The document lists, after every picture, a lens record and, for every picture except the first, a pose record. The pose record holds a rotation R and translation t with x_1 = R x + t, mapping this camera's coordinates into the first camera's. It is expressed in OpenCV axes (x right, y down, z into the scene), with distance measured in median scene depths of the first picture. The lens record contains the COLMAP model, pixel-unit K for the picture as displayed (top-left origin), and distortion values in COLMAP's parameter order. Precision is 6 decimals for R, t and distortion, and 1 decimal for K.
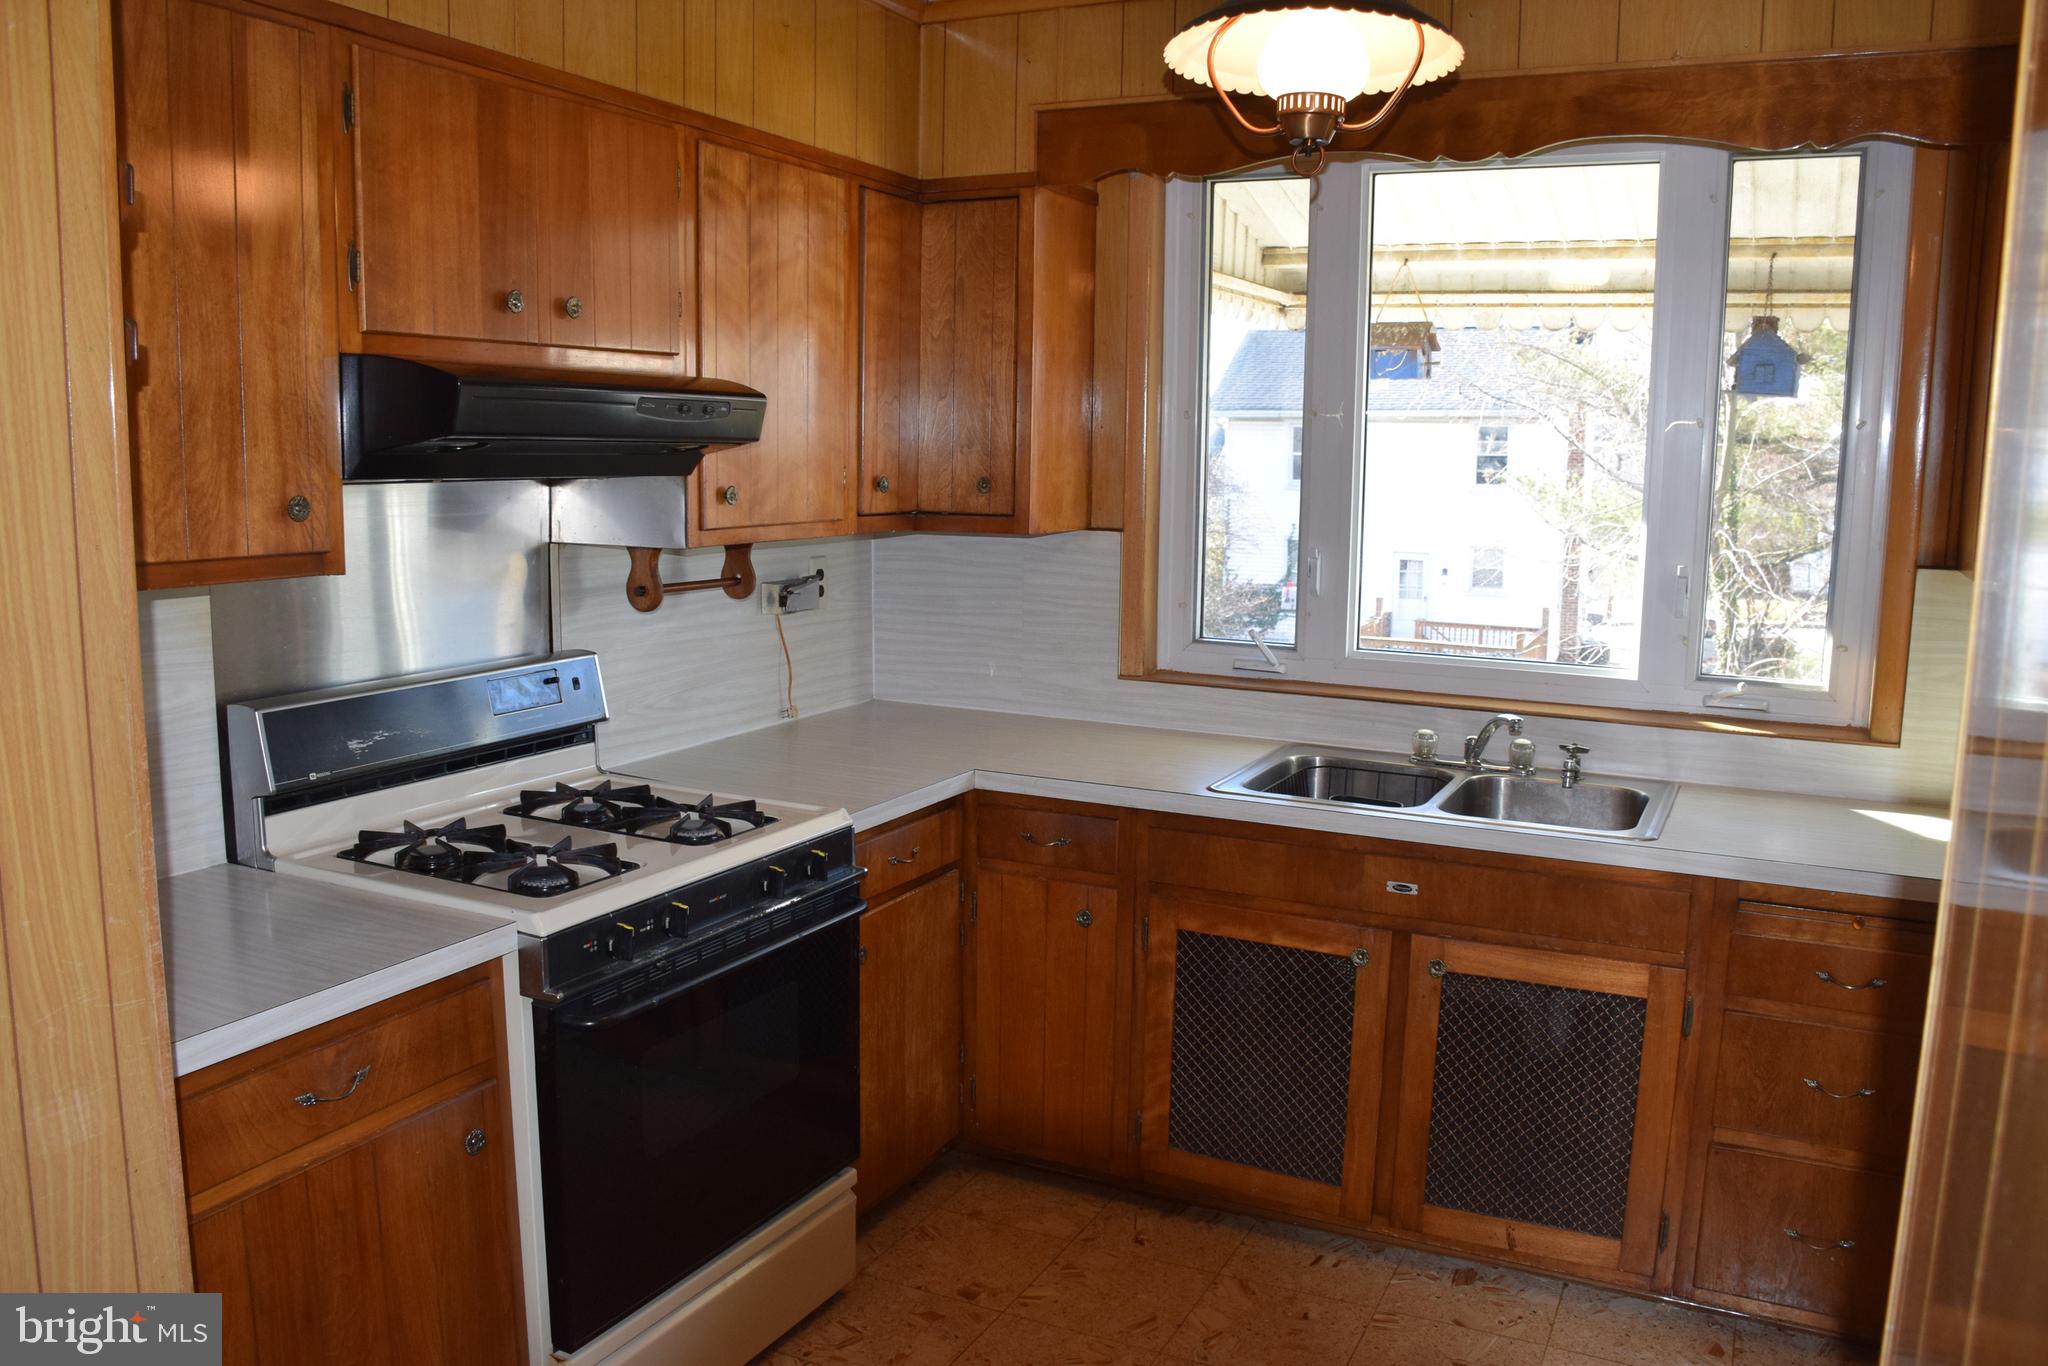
lens RADIAL K [[1623.2, 0, 1017.7], [0, 1623.2, 687.6], [0, 0, 1]] dist [-0.142879, 0.094640]
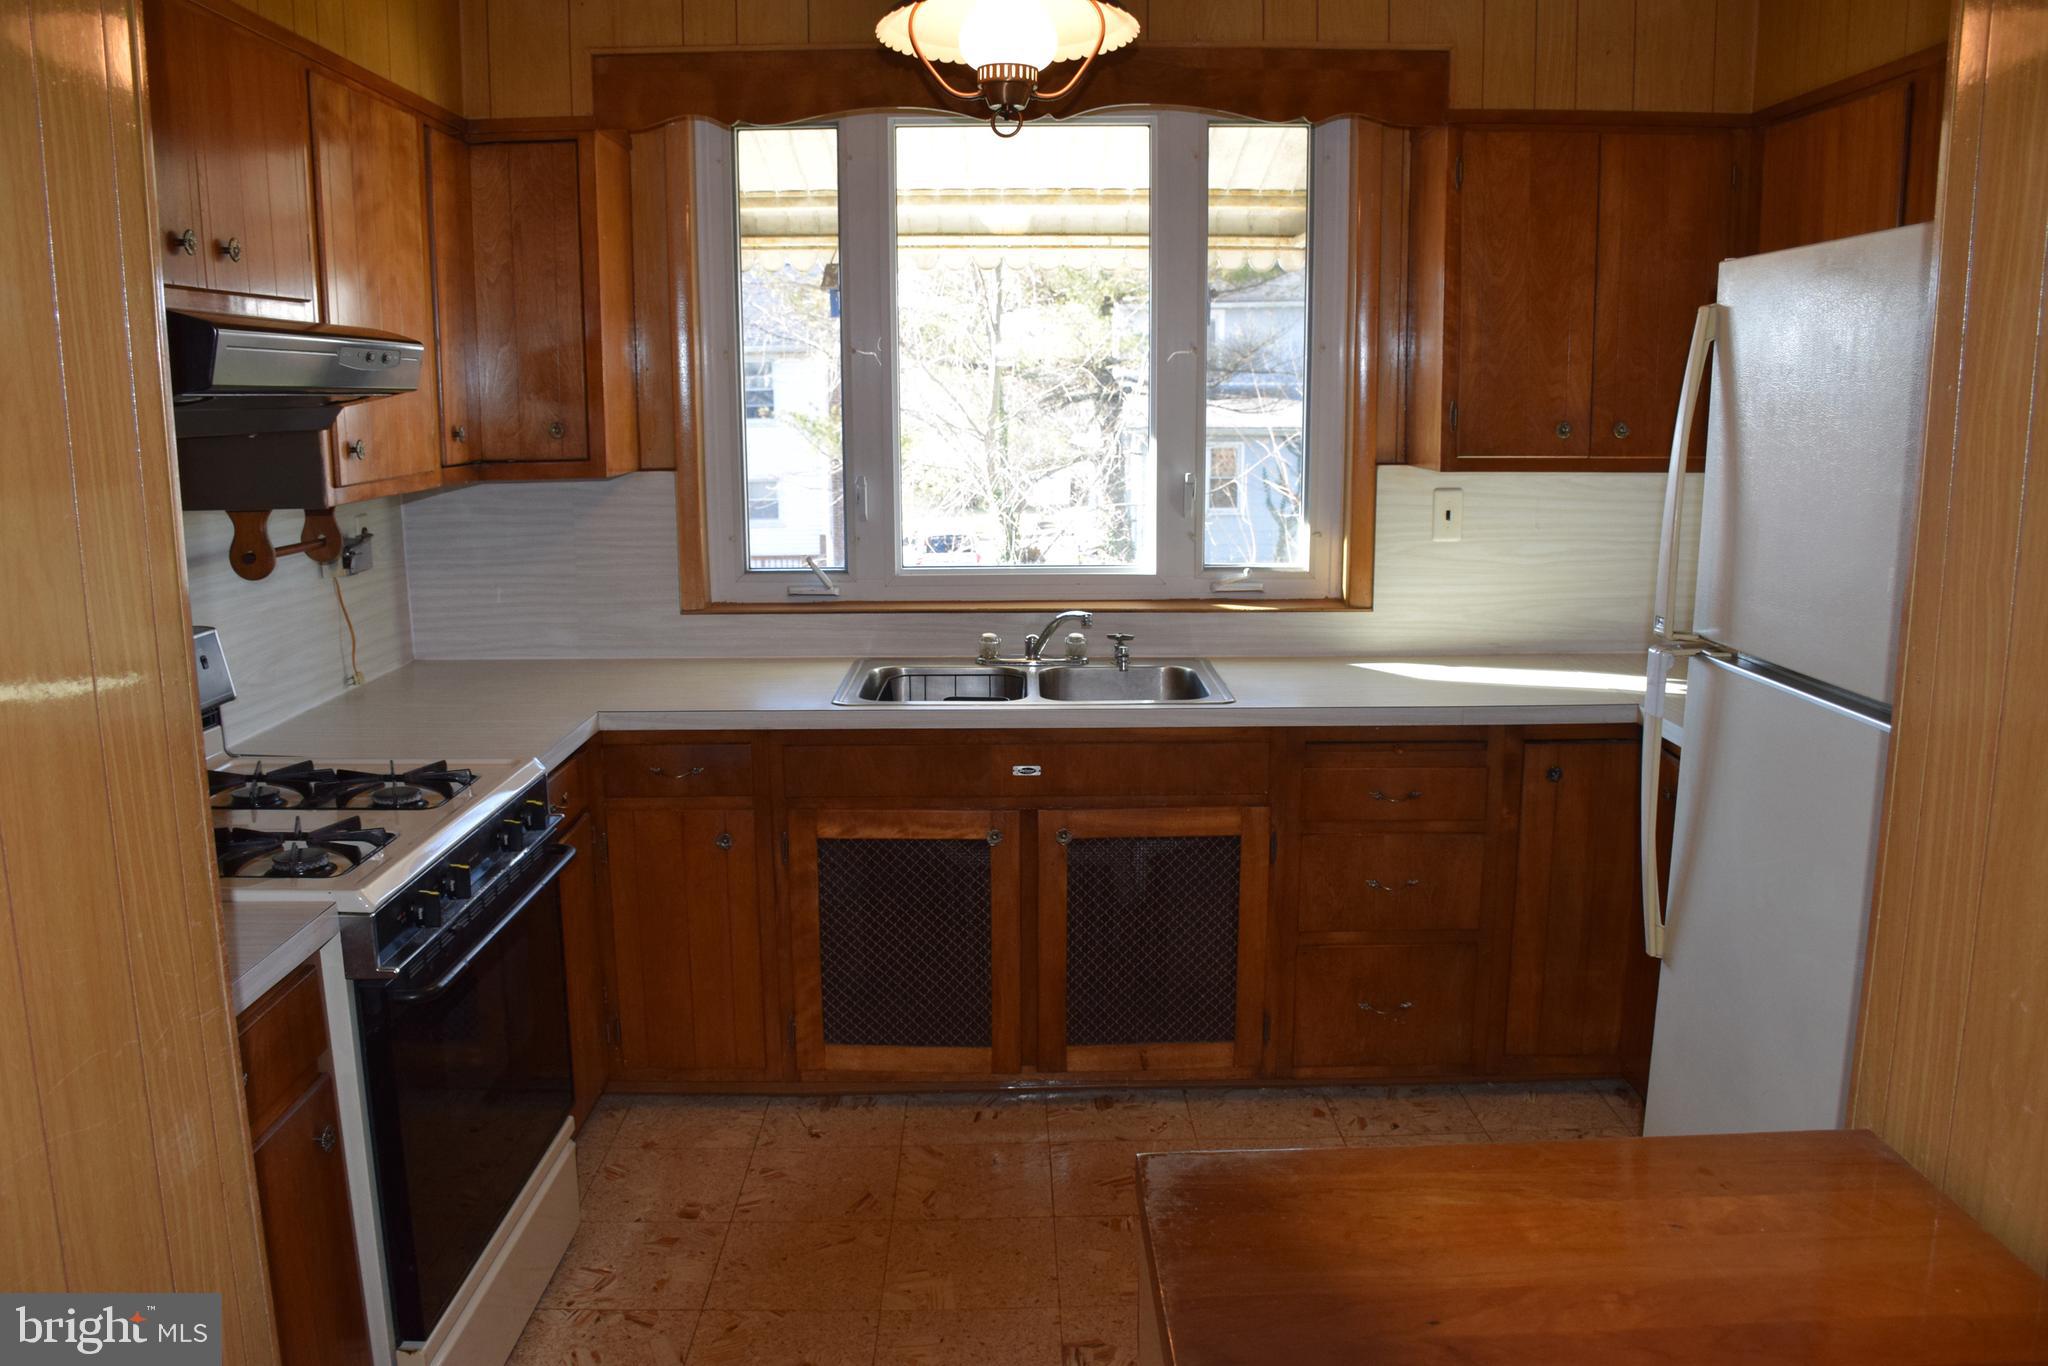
lens RADIAL K [[1623.2, 0, 1017.7], [0, 1623.2, 687.6], [0, 0, 1]] dist [-0.142879, 0.094640]
pose [[0.891283, -0.103967, 0.441367, -0.240158], [0.087717, 0.994506, 0.057130, 0.001273], [-0.444882, -0.012203, 0.895506, -0.012347]]
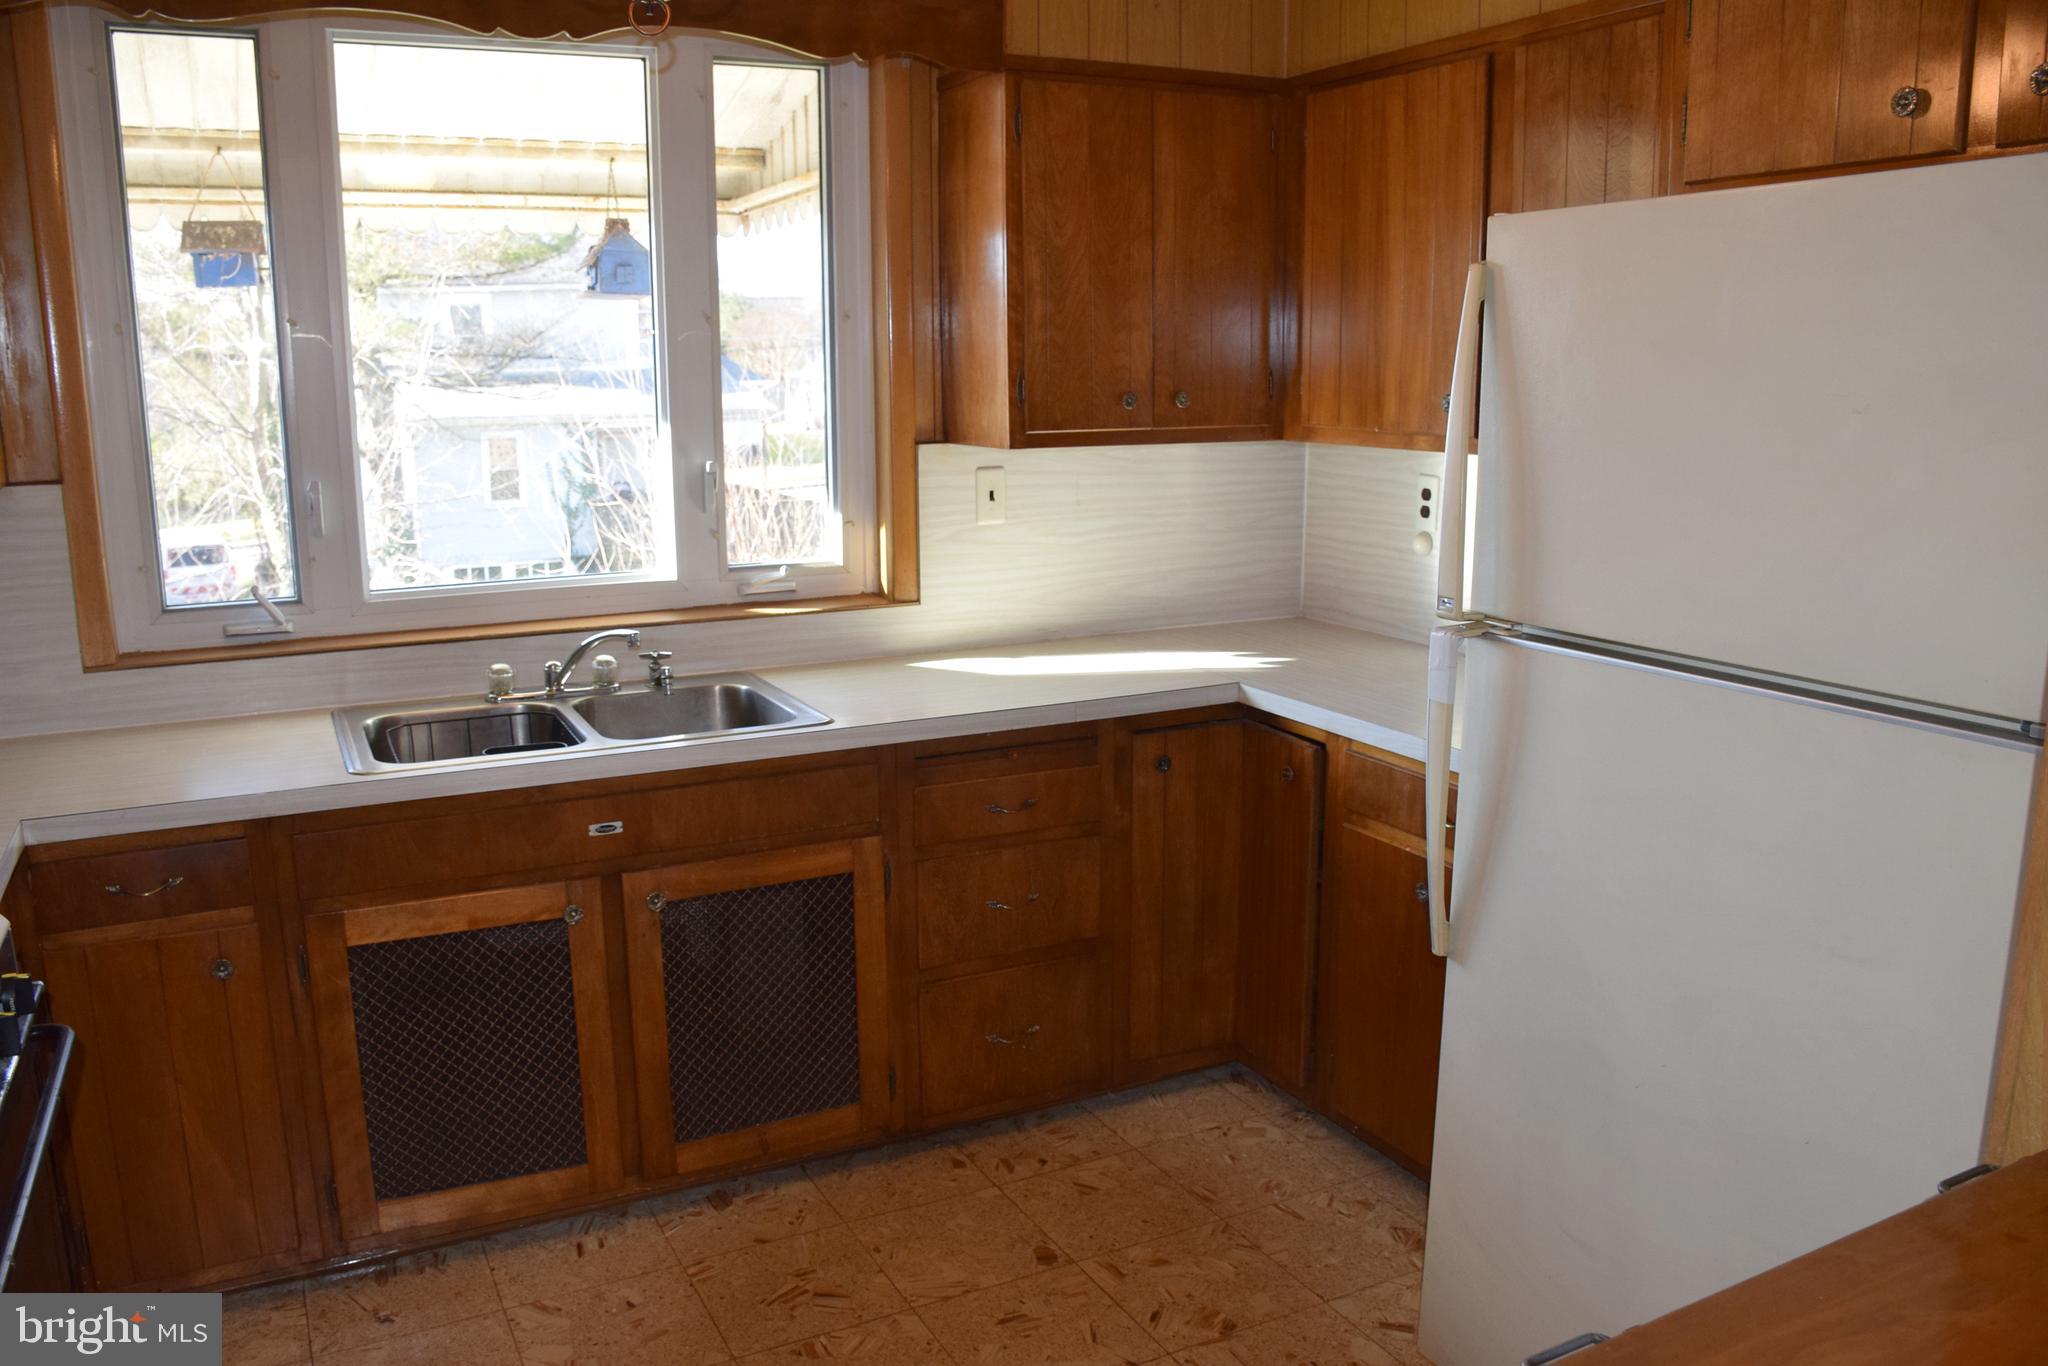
lens RADIAL K [[1608.5, 0, 1022.0], [0, 1608.5, 690.9], [0, 0, 1]] dist [-0.149379, 0.094655]
pose [[0.593811, -0.180407, 0.784119, -0.297187], [0.137157, 0.982972, 0.122290, -0.030154], [-0.792828, 0.034930, 0.608443, 0.227938]]
